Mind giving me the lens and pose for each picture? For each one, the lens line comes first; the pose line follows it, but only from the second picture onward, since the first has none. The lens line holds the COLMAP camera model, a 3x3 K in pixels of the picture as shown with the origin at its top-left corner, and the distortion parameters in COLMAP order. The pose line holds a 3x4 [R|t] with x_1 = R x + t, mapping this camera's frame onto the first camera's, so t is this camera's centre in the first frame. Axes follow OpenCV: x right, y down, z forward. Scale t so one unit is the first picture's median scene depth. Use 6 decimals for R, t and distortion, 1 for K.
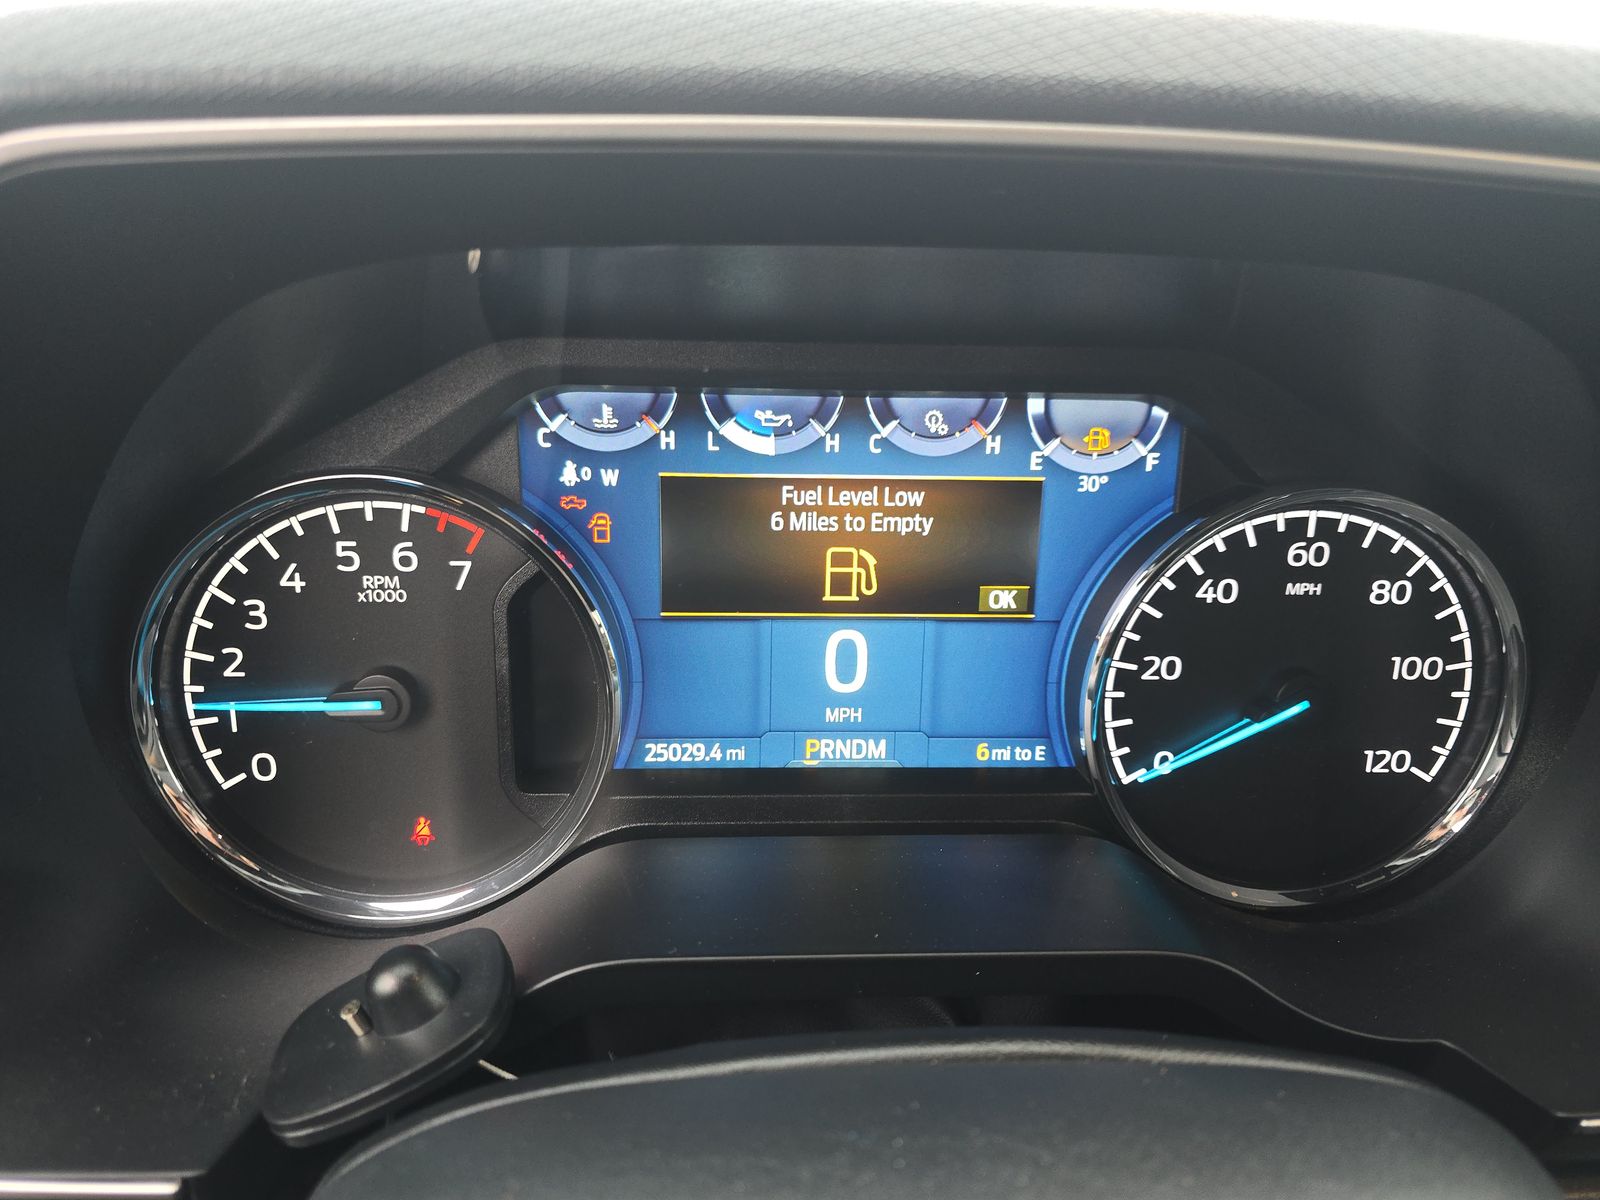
lens RADIAL K [[1072.1, 0, 802.2], [0, 1072.1, 593.8], [0, 0, 1]] dist [0.011330, -0.005269]
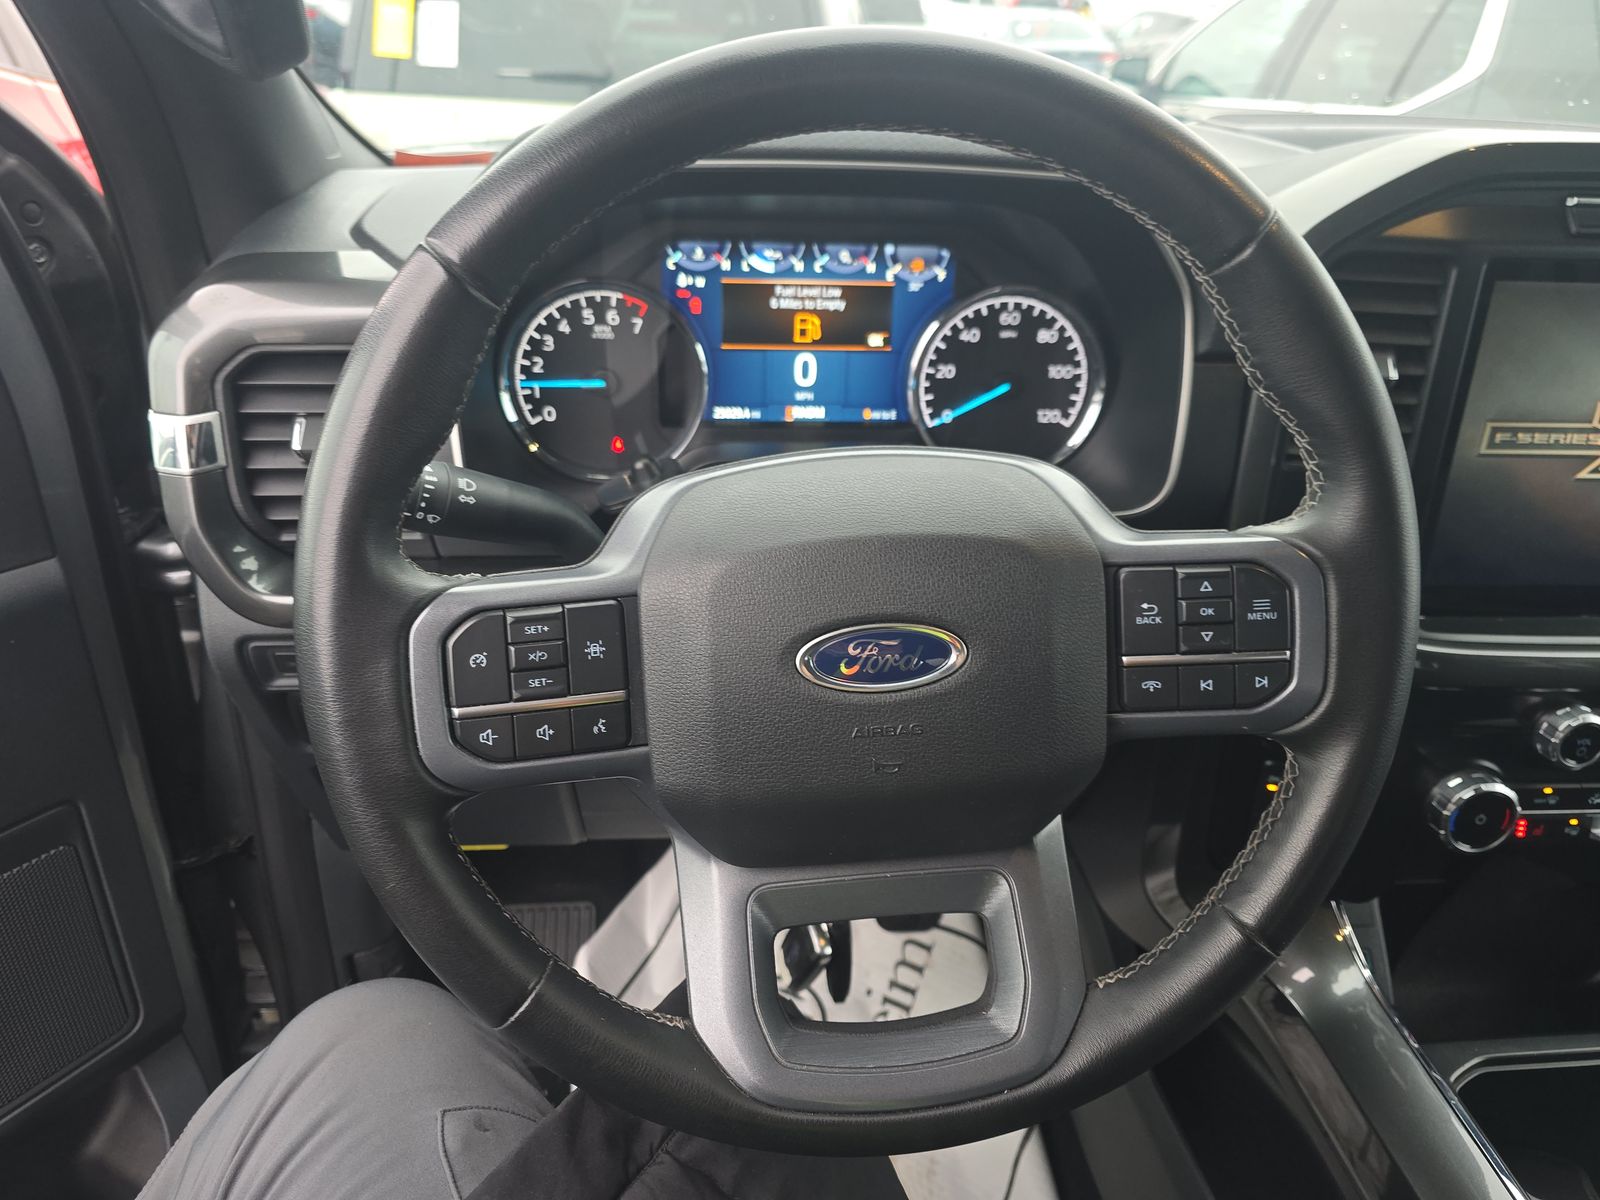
lens RADIAL K [[1072.1, 0, 790.5], [0, 1072.1, 608.7], [0, 0, 1]] dist [0.011330, -0.005269]
pose [[0.999960, 0.000569, 0.008899, -0.009434], [-0.002127, 0.984369, 0.176108, 0.166552], [-0.008659, -0.176120, 0.984331, -1.317283]]
